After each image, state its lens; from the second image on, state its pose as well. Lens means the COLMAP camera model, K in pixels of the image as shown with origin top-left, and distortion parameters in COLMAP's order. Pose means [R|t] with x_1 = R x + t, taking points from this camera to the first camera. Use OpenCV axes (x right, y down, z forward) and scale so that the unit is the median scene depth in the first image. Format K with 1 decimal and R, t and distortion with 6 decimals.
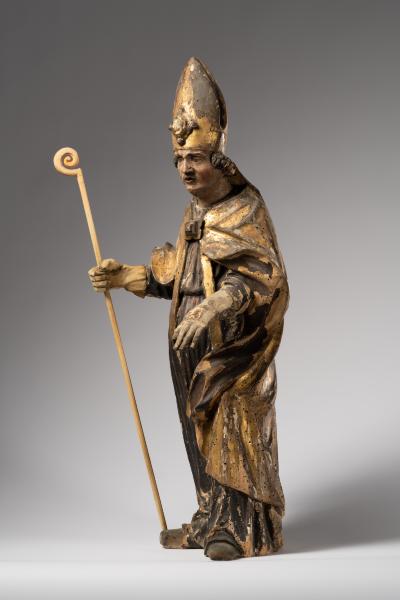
lens RADIAL K [[1623.2, 0, 200.0], [0, 1623.2, 300.0], [0, 0, 1]] dist [0.048267, 0.357142]
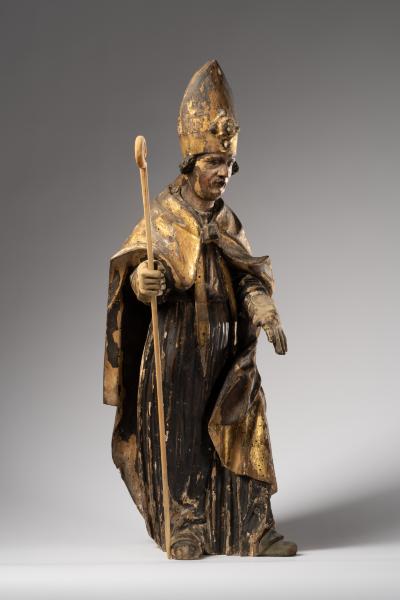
lens RADIAL K [[1623.2, 0, 200.0], [0, 1623.2, 300.0], [0, 0, 1]] dist [0.048267, 0.357142]
pose [[0.339716, 0.009840, 0.940477, -0.950606], [-0.004411, 0.999951, -0.008868, 0.006110], [-0.940518, -0.001136, 0.339743, 0.675953]]
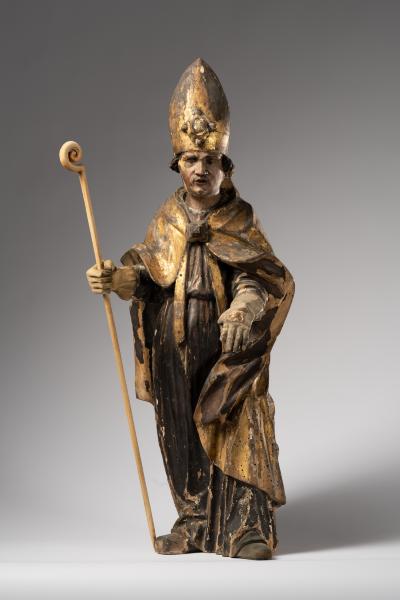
lens RADIAL K [[1623.2, 0, 200.0], [0, 1623.2, 300.0], [0, 0, 1]] dist [0.048267, 0.357142]
pose [[0.831112, 0.006728, 0.556065, -0.562646], [-0.004811, 0.999976, -0.004909, 0.003356], [-0.556085, 0.001404, 0.831125, 0.172949]]
